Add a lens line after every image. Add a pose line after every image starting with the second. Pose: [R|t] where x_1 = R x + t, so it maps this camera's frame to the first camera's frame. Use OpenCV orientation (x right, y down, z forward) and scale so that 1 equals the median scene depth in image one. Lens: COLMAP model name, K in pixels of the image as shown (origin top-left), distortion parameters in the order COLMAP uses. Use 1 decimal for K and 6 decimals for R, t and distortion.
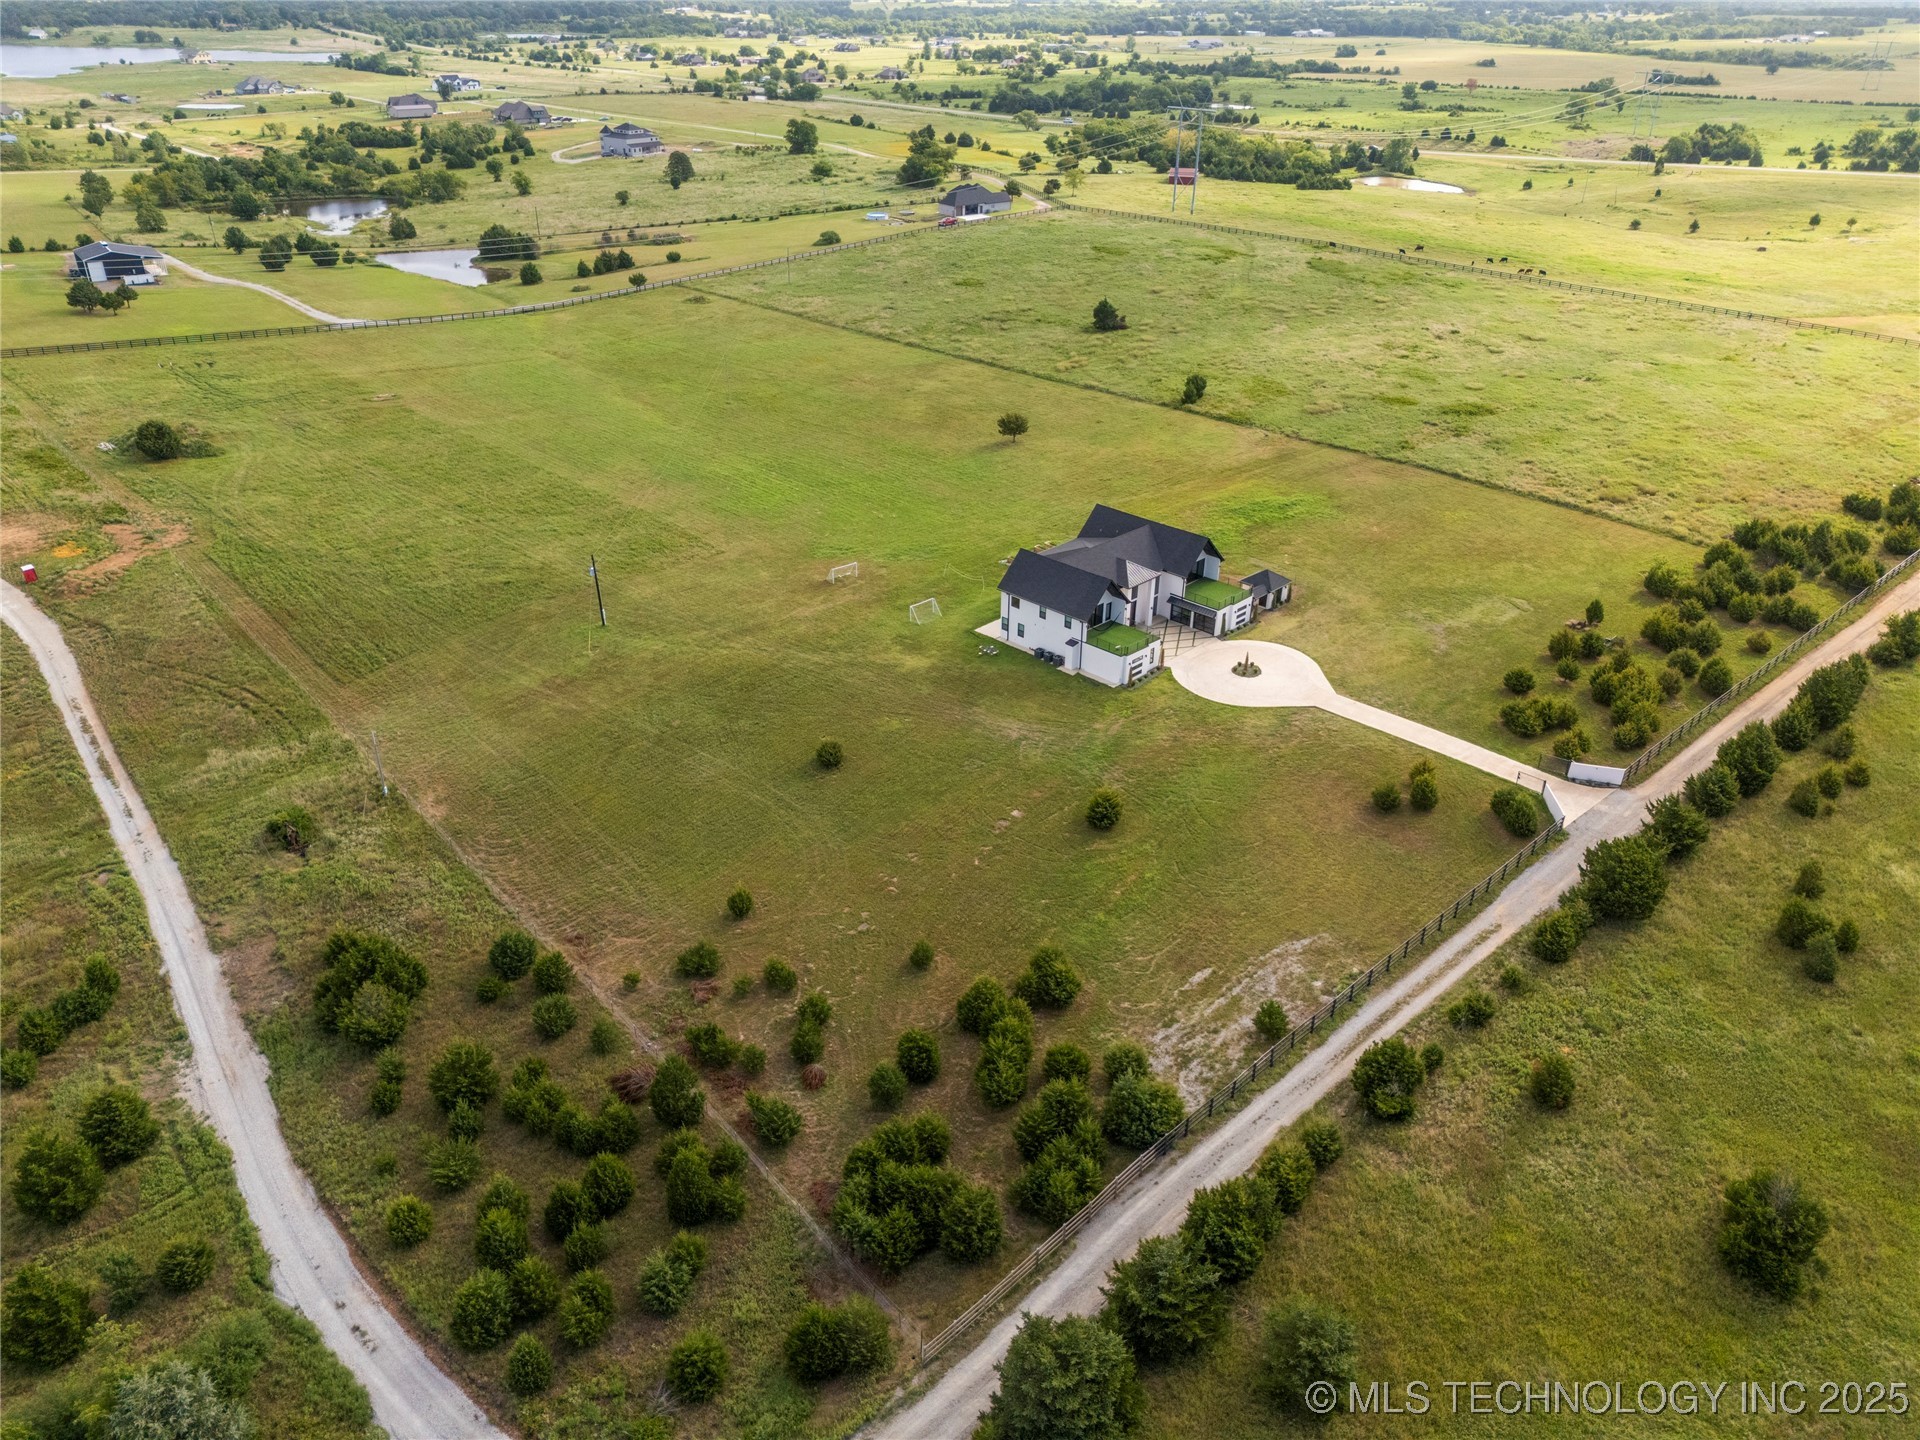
lens RADIAL K [[1405.0, 0, 960.1], [0, 1405.0, 727.1], [0, 0, 1]] dist [0.056466, -0.044185]
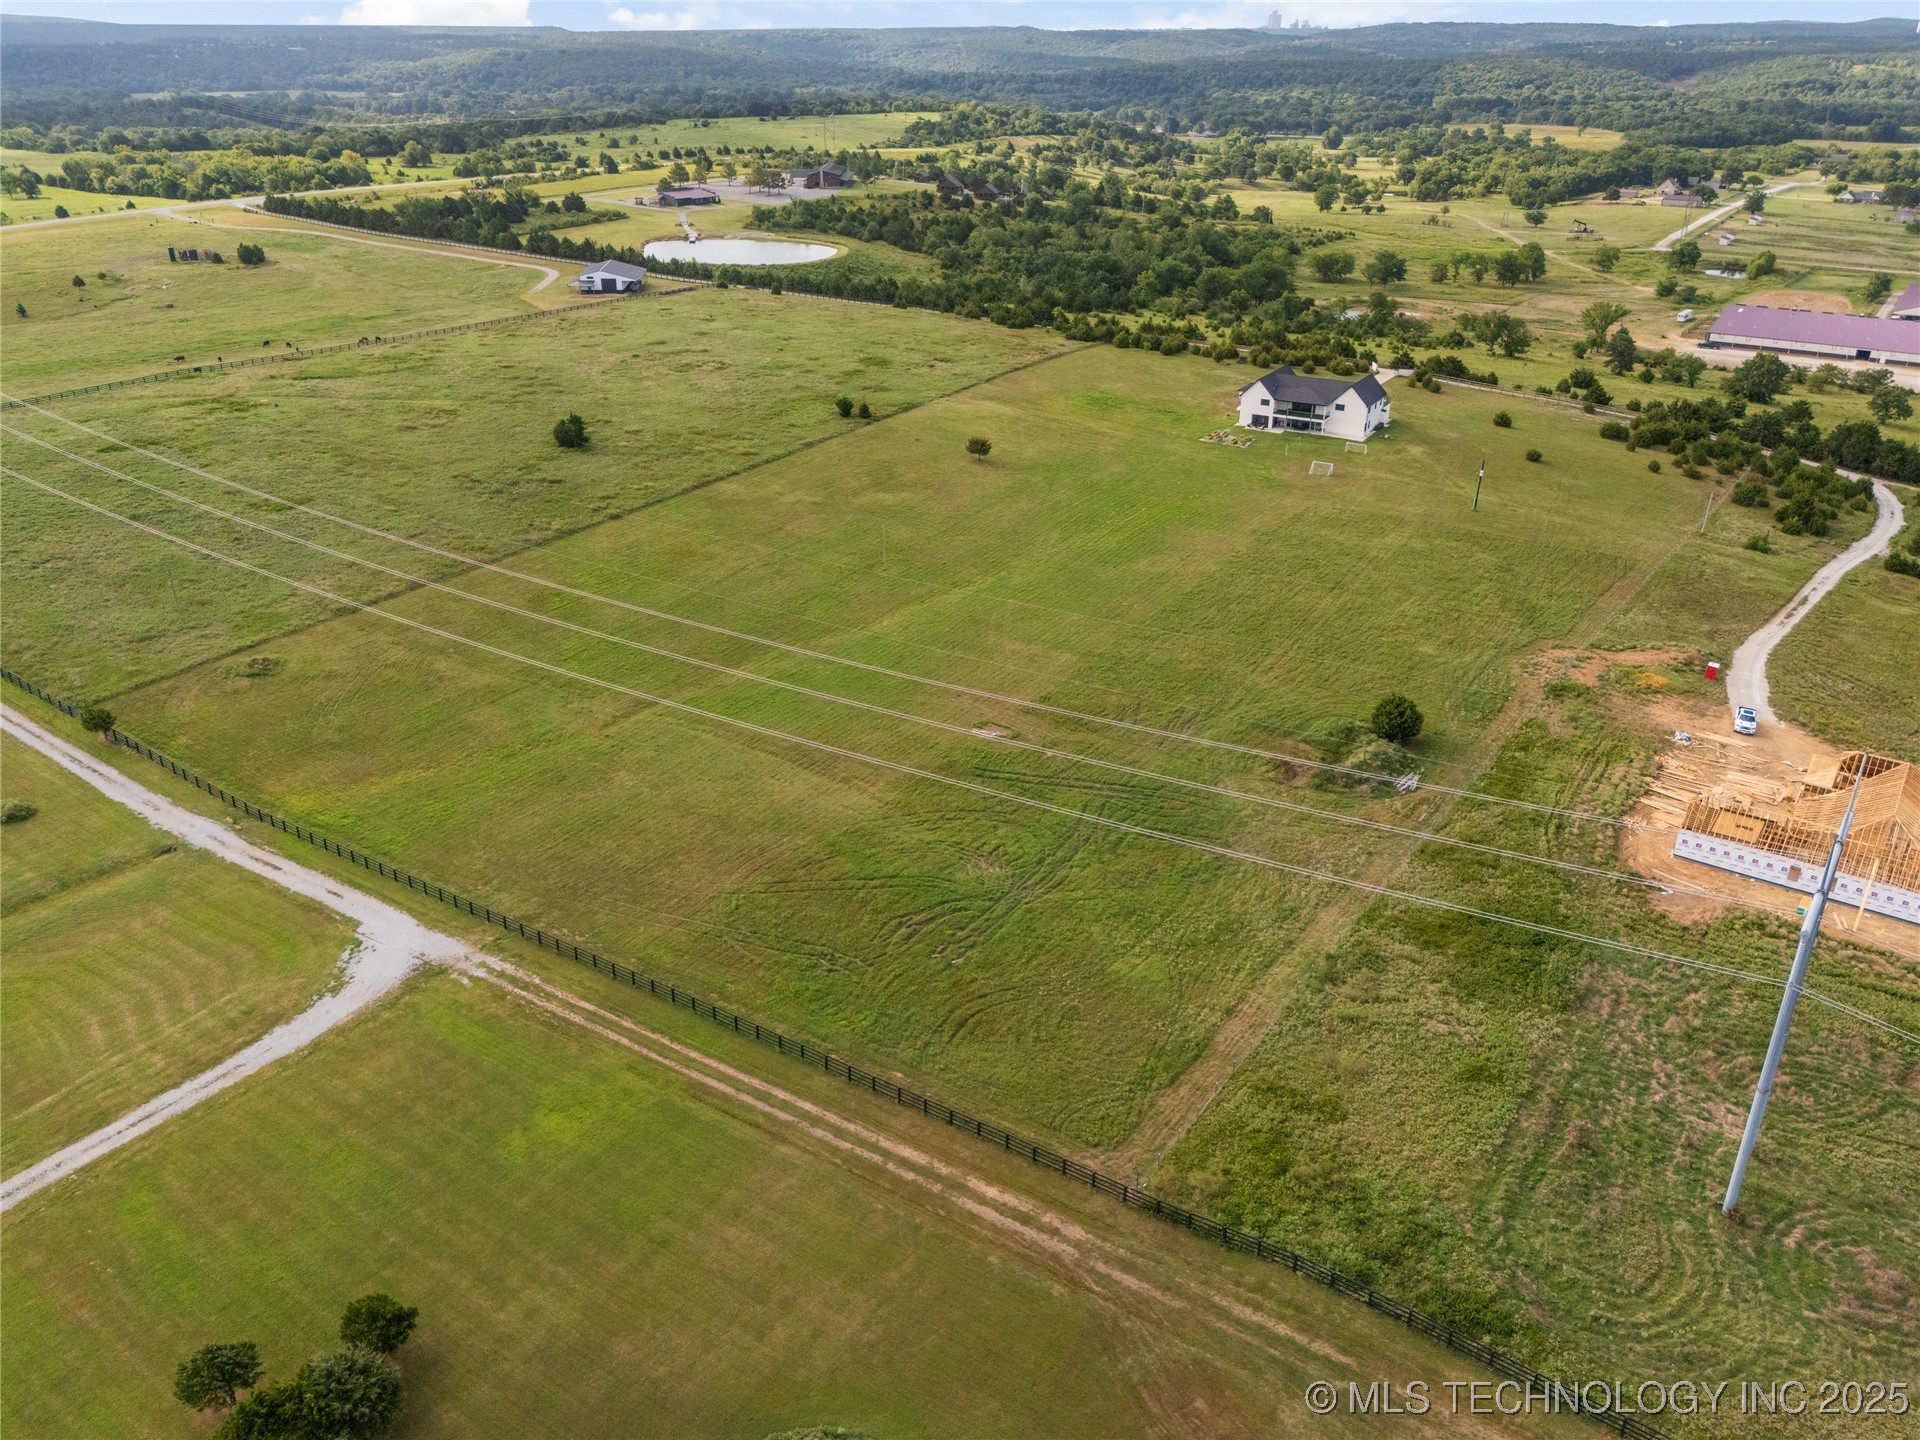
lens RADIAL K [[1445.7, 0, 963.2], [0, 1445.7, 692.2], [0, 0, 1]] dist [0.076563, -0.081789]
pose [[-0.228409, -0.419978, 0.878321, -1.567402], [0.456564, 0.750606, 0.477640, -0.910757], [-0.859871, 0.510107, 0.020301, 1.549313]]
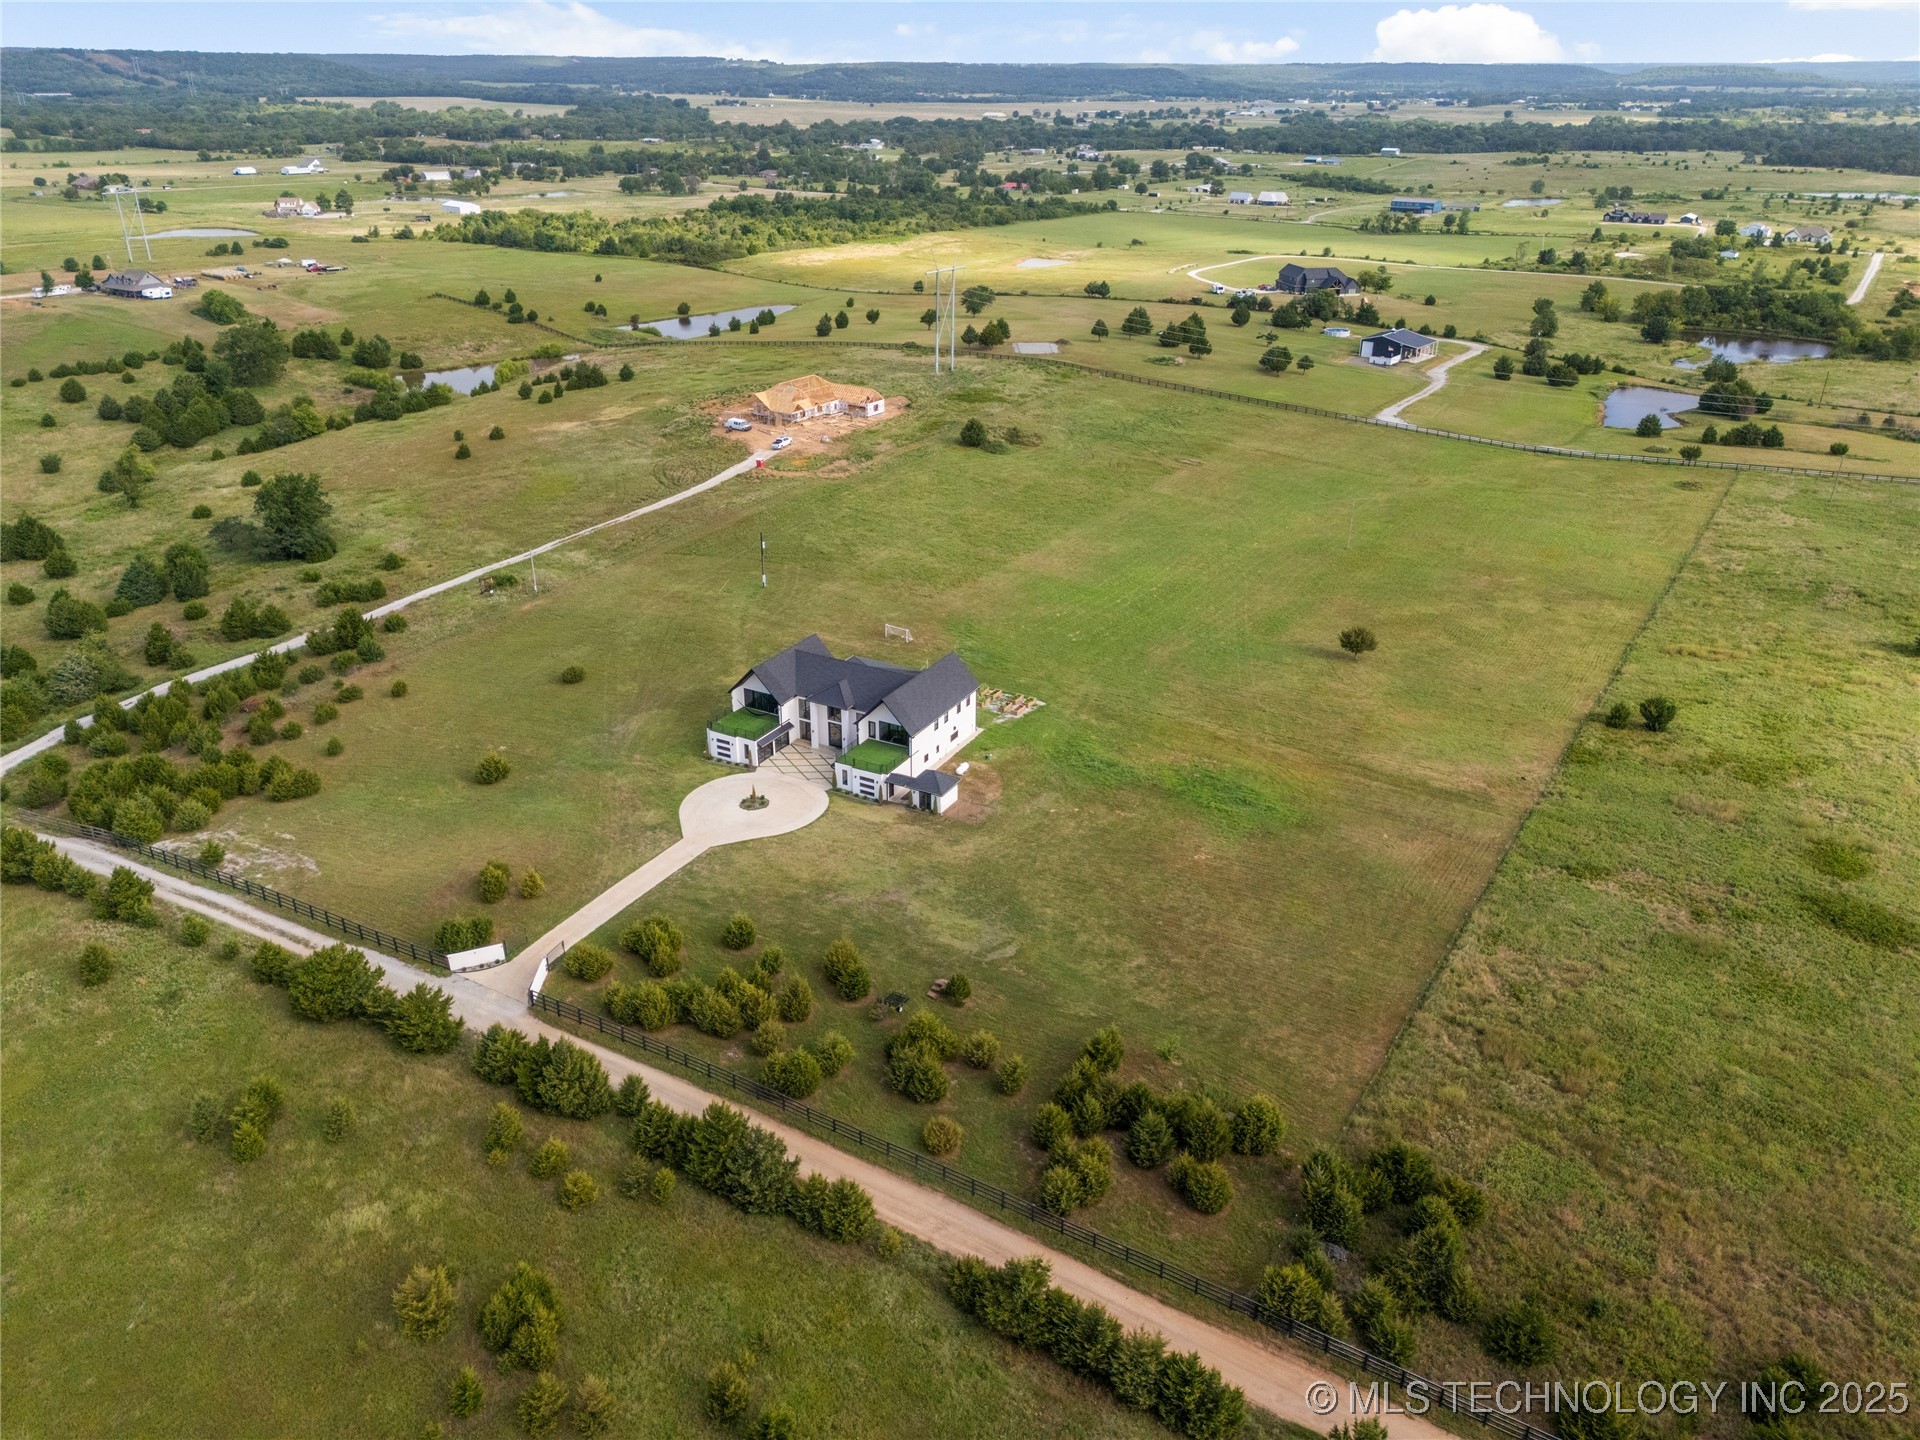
lens RADIAL K [[1405.0, 0, 960.1], [0, 1405.0, 727.1], [0, 0, 1]] dist [0.056466, -0.044185]
pose [[0.268990, 0.398674, -0.876757, 1.045991], [-0.461500, 0.852354, 0.245989, -0.381453], [0.845377, 0.338455, 0.413262, 0.661199]]
